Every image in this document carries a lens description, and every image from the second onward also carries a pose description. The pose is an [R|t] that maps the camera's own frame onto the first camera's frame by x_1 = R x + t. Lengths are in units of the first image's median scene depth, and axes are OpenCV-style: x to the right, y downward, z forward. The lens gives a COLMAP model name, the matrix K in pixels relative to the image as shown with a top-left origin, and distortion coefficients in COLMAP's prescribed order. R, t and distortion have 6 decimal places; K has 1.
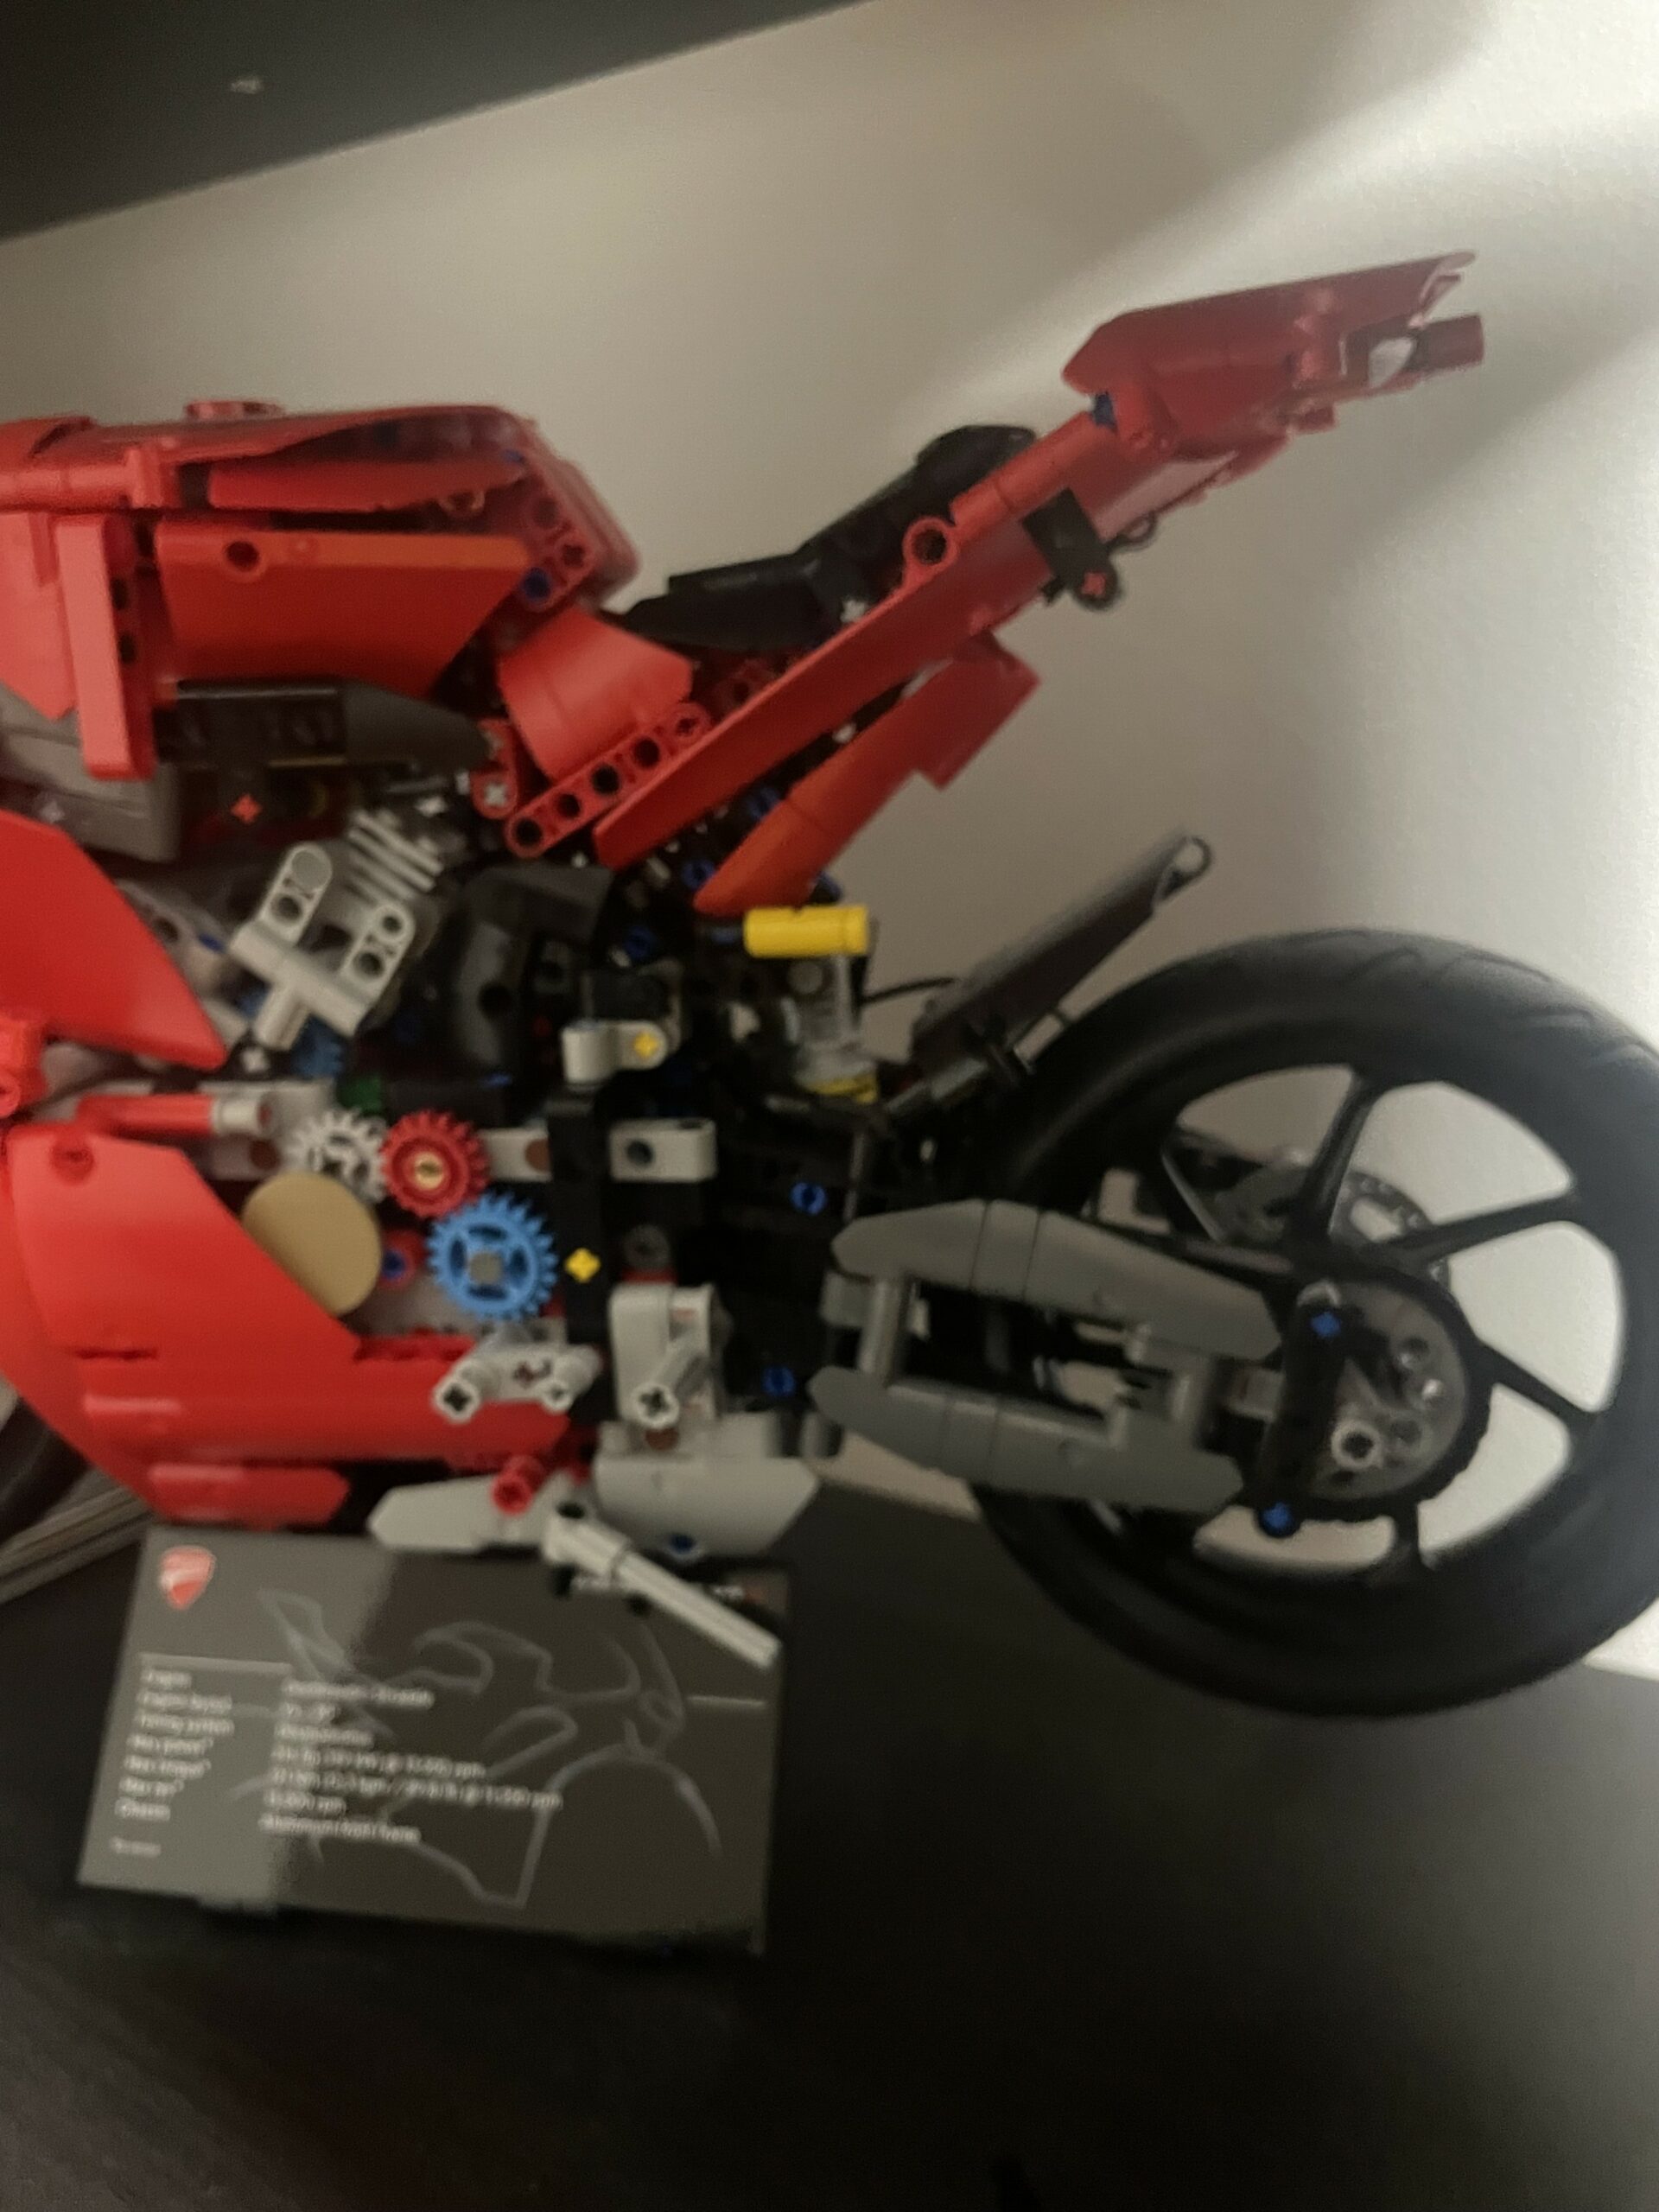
lens RADIAL K [[1664.4, 0, 829.5], [0, 1664.4, 1106.0], [0, 0, 1]] dist [0.091870, -0.121621]
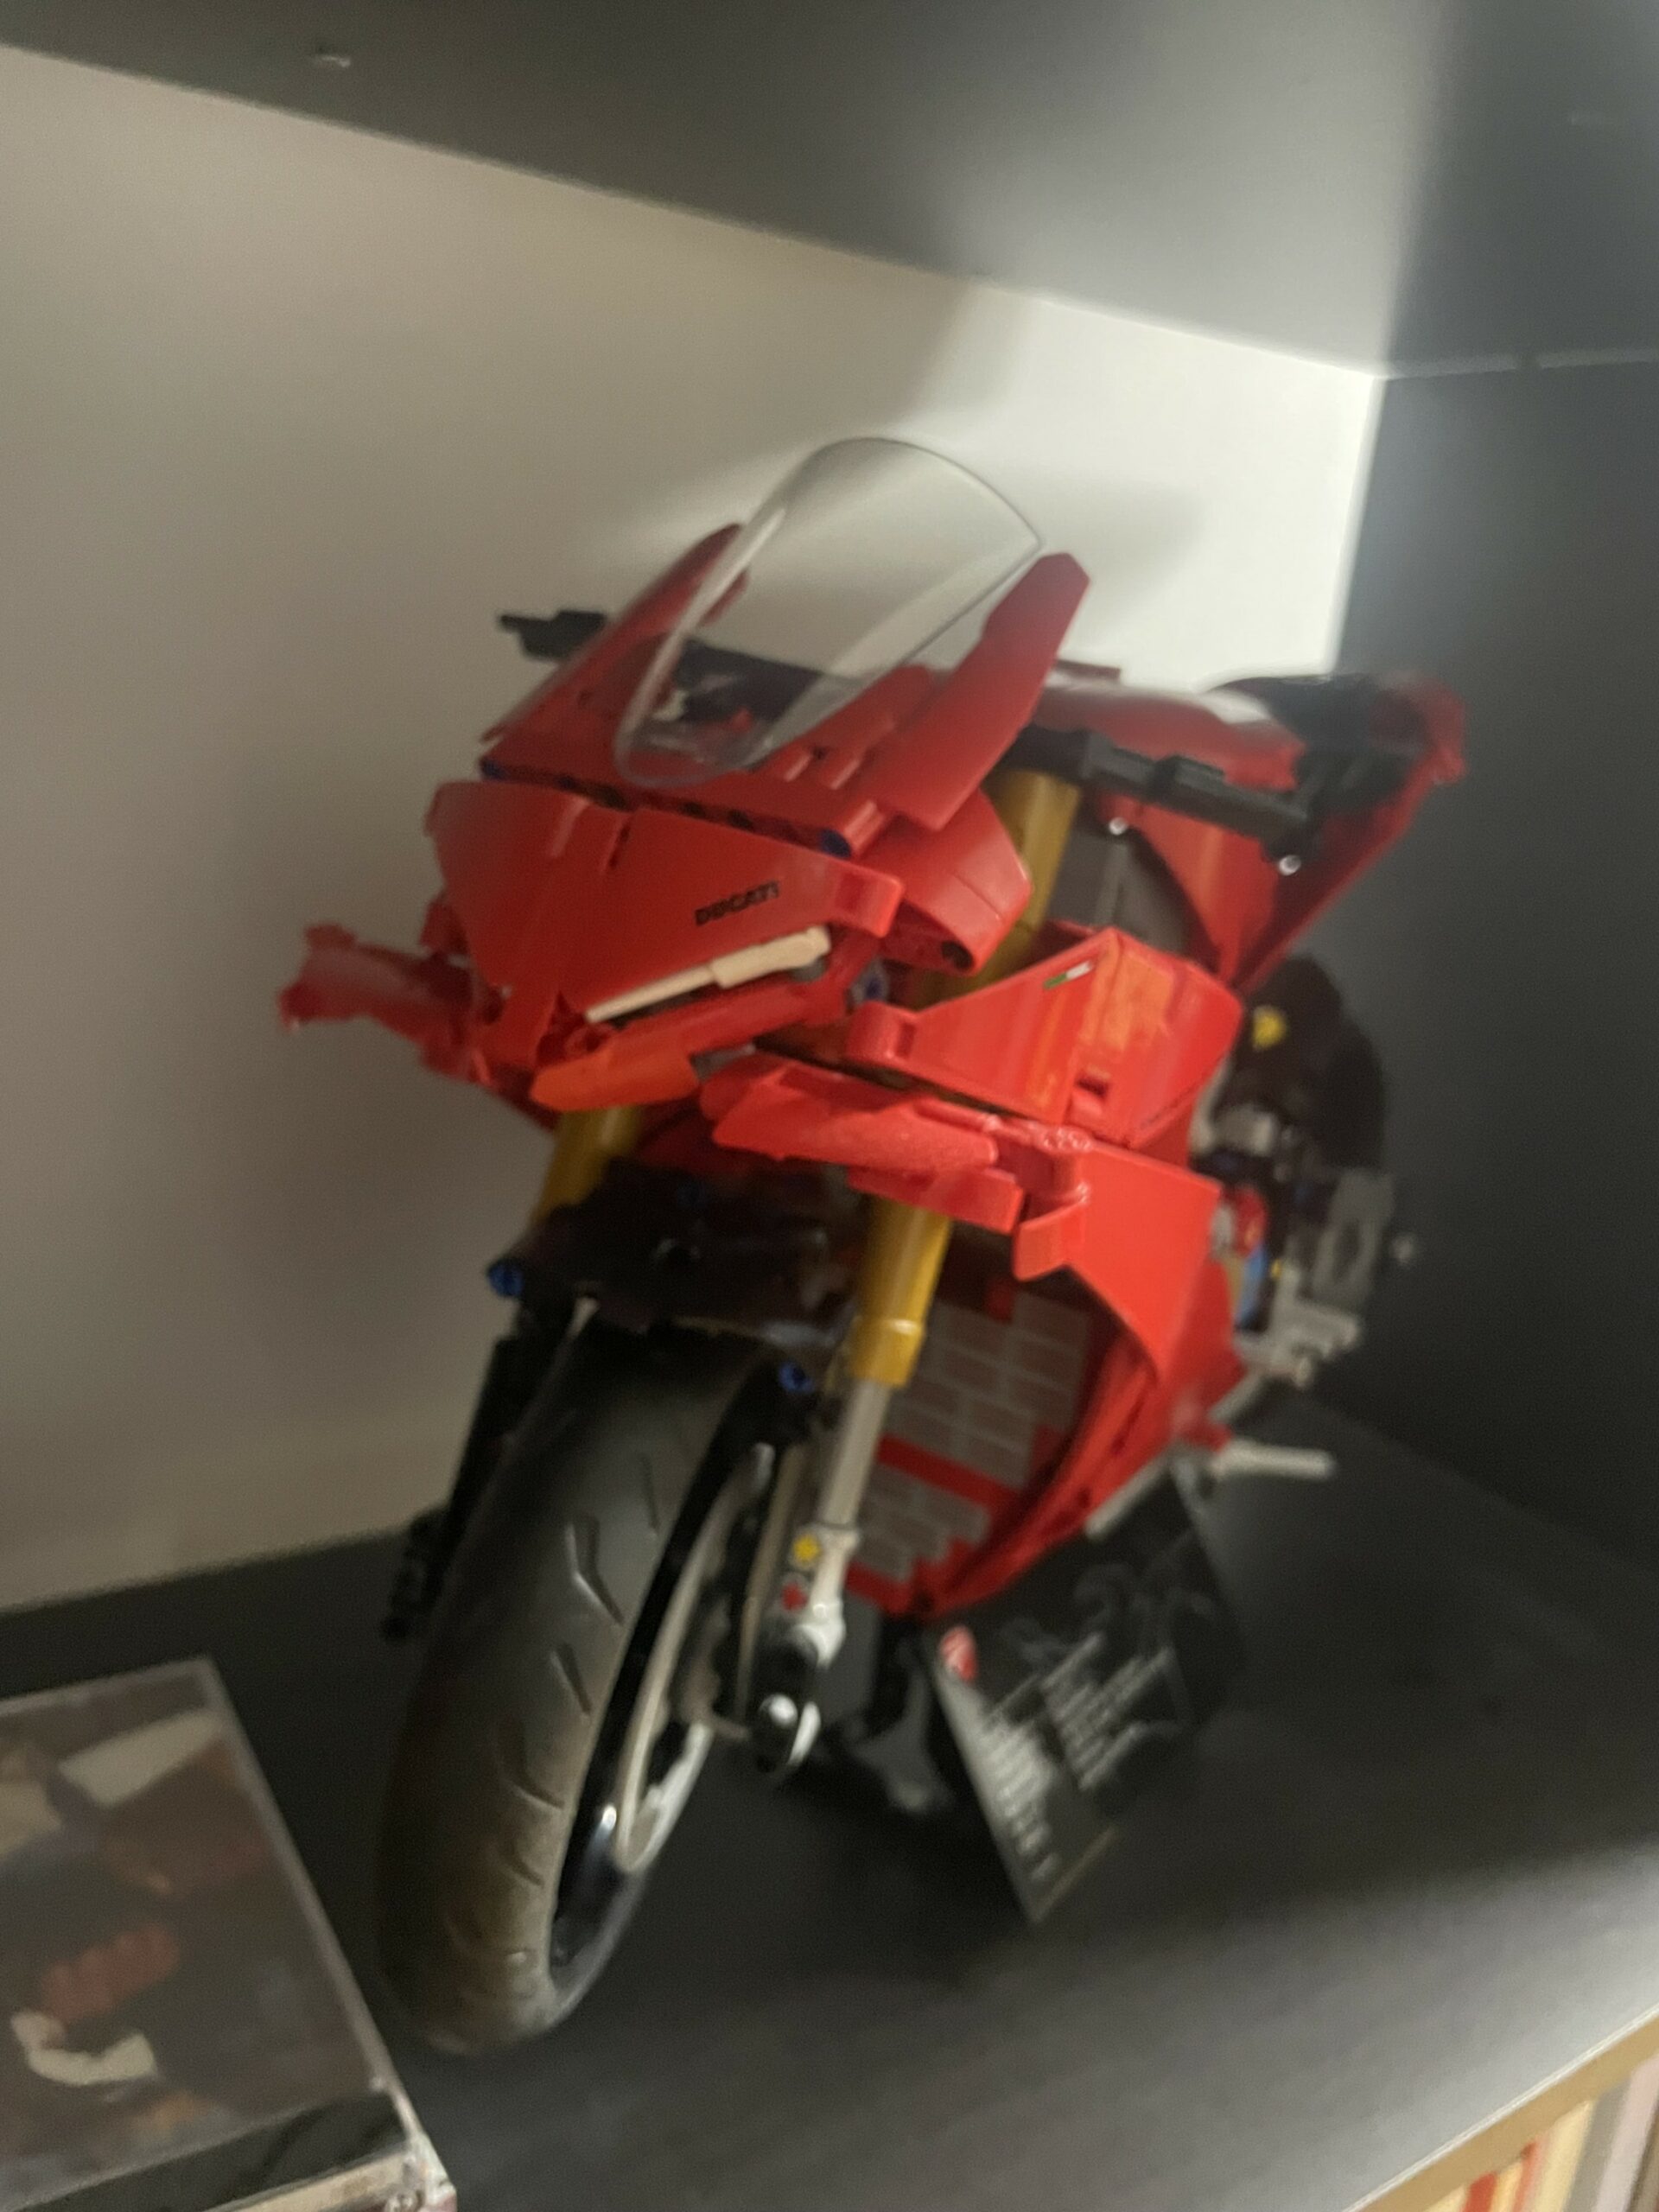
lens RADIAL K [[1664.4, 0, 829.5], [0, 1664.4, 1106.0], [0, 0, 1]] dist [0.091870, -0.121621]
pose [[0.404925, -0.157633, 0.900660, -1.473975], [0.099745, 0.986764, 0.127859, -0.254690], [-0.908893, 0.038063, 0.415288, 0.638707]]
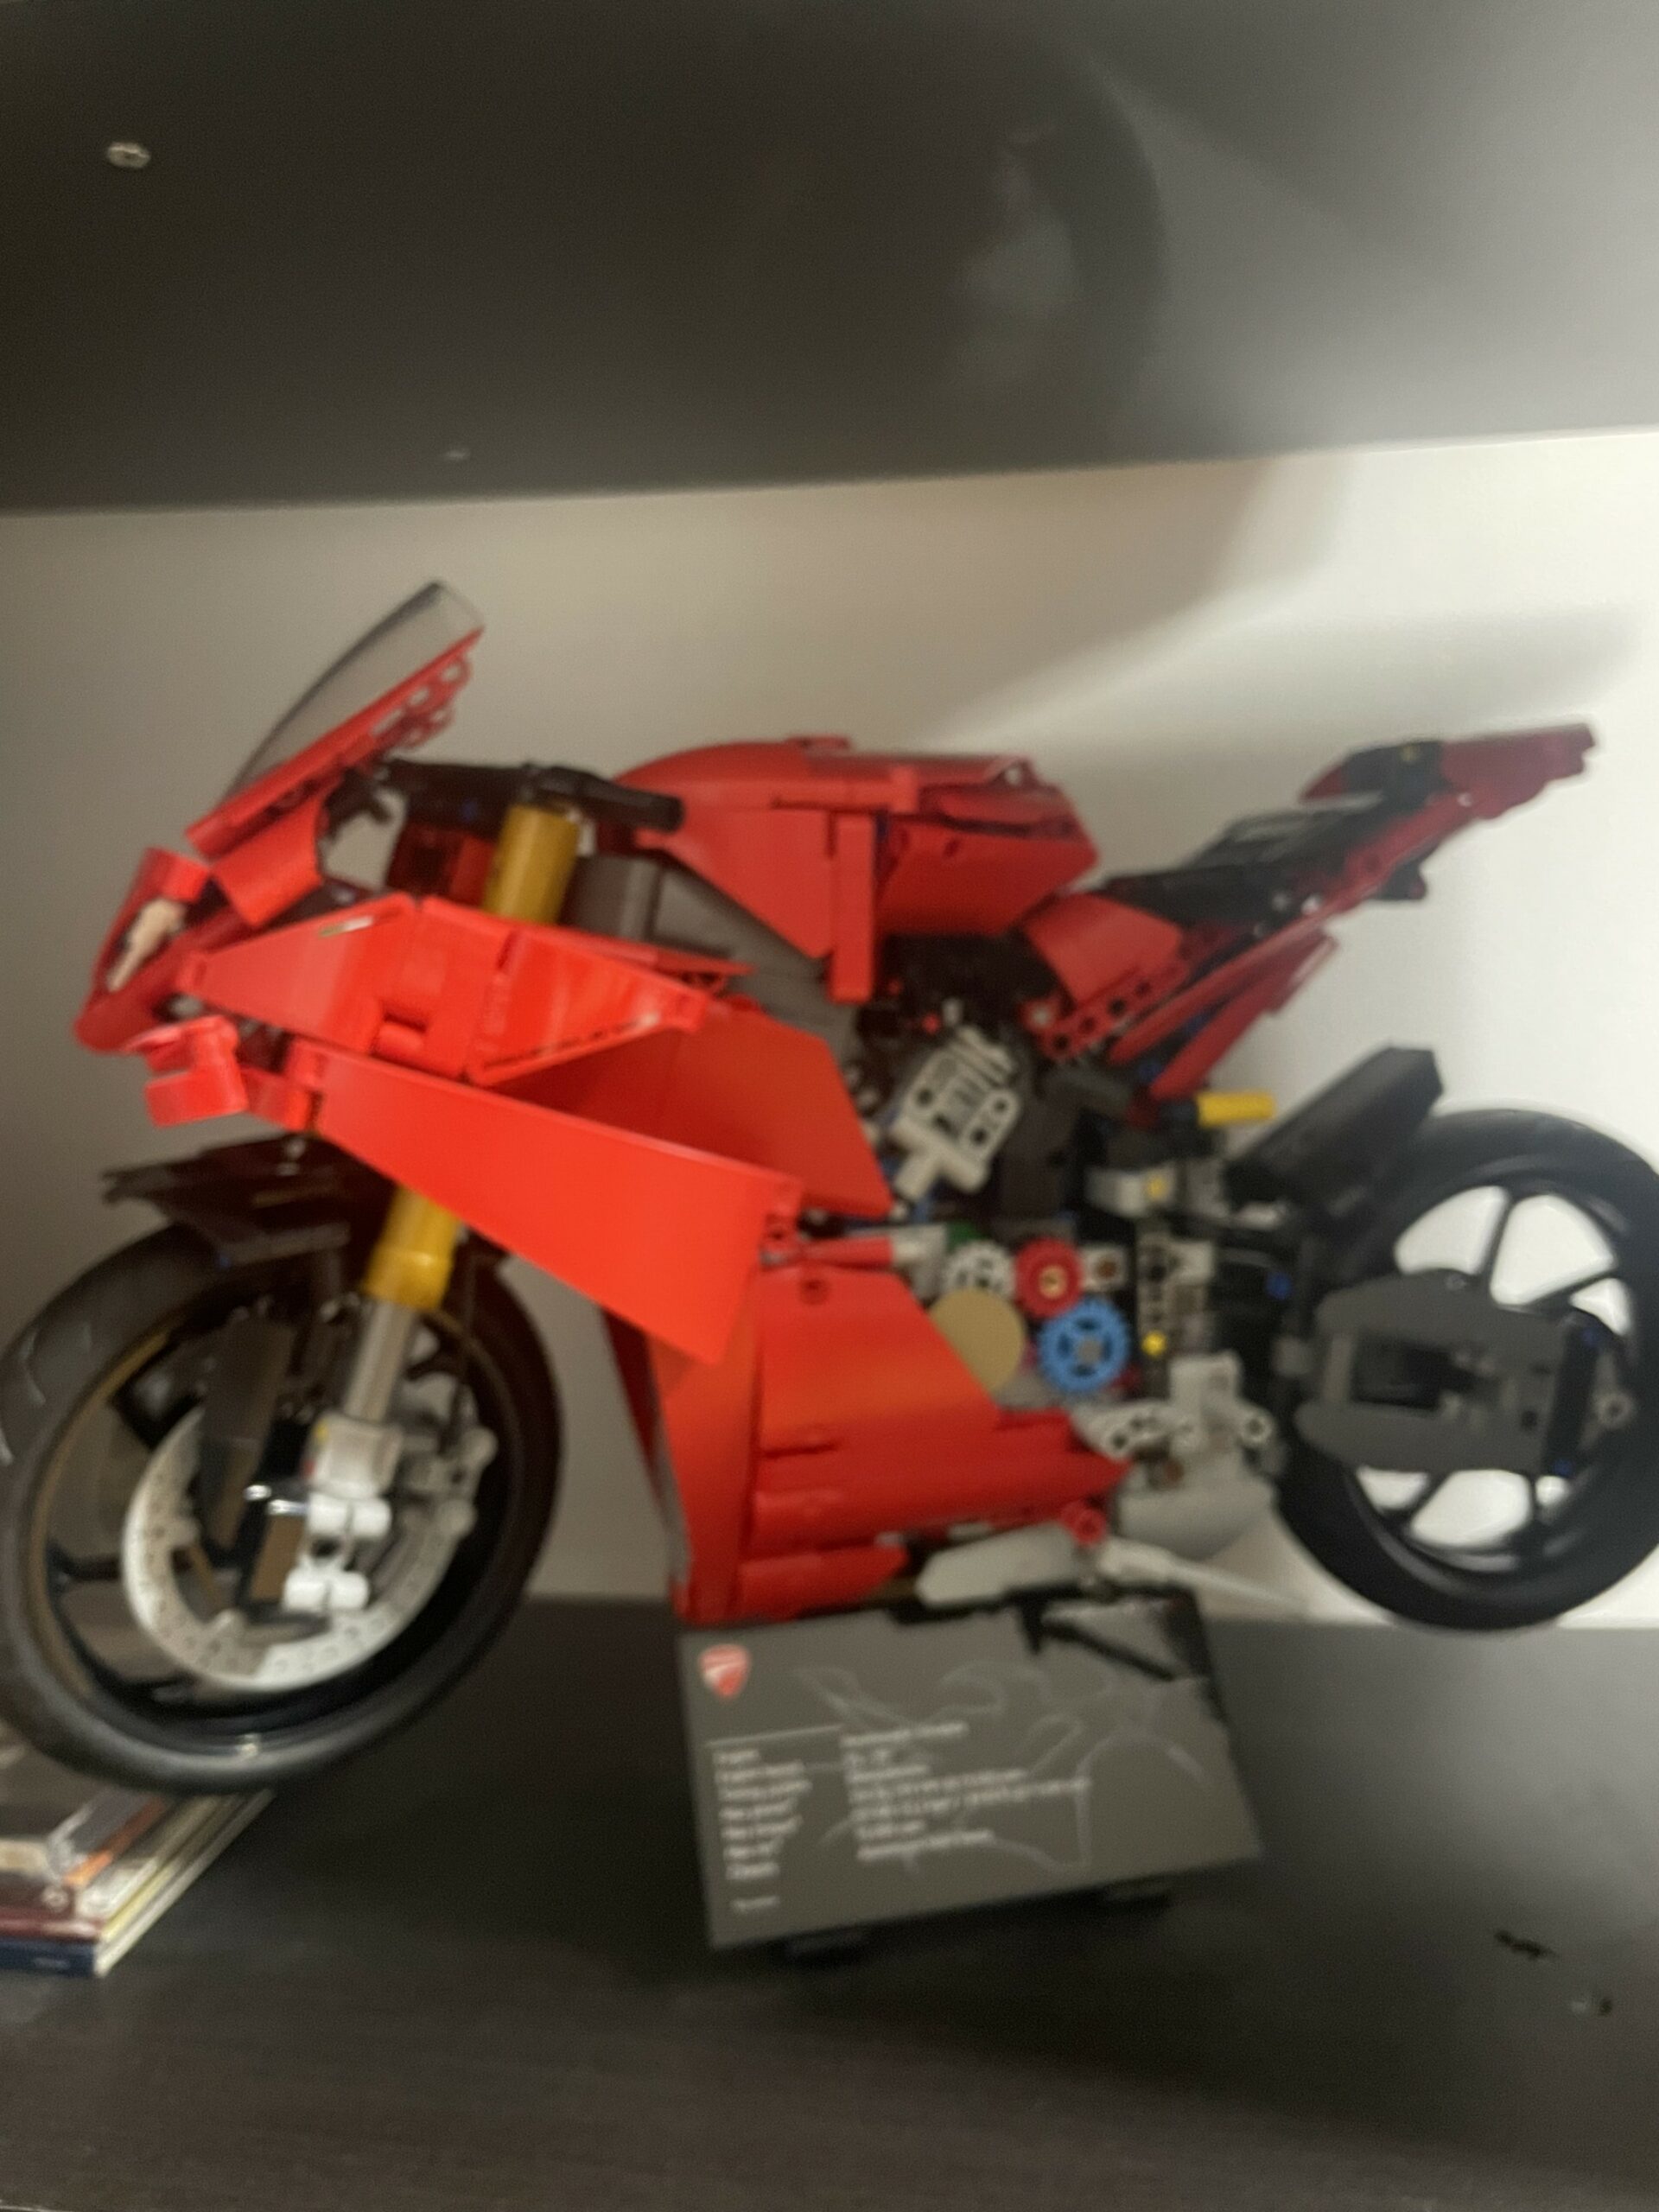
lens RADIAL K [[1664.4, 0, 829.5], [0, 1664.4, 1106.0], [0, 0, 1]] dist [0.091870, -0.121621]
pose [[0.897818, -0.006356, 0.440321, -0.890410], [0.078667, 0.986127, -0.146168, 0.072607], [-0.433284, 0.165871, 0.885862, -0.143418]]
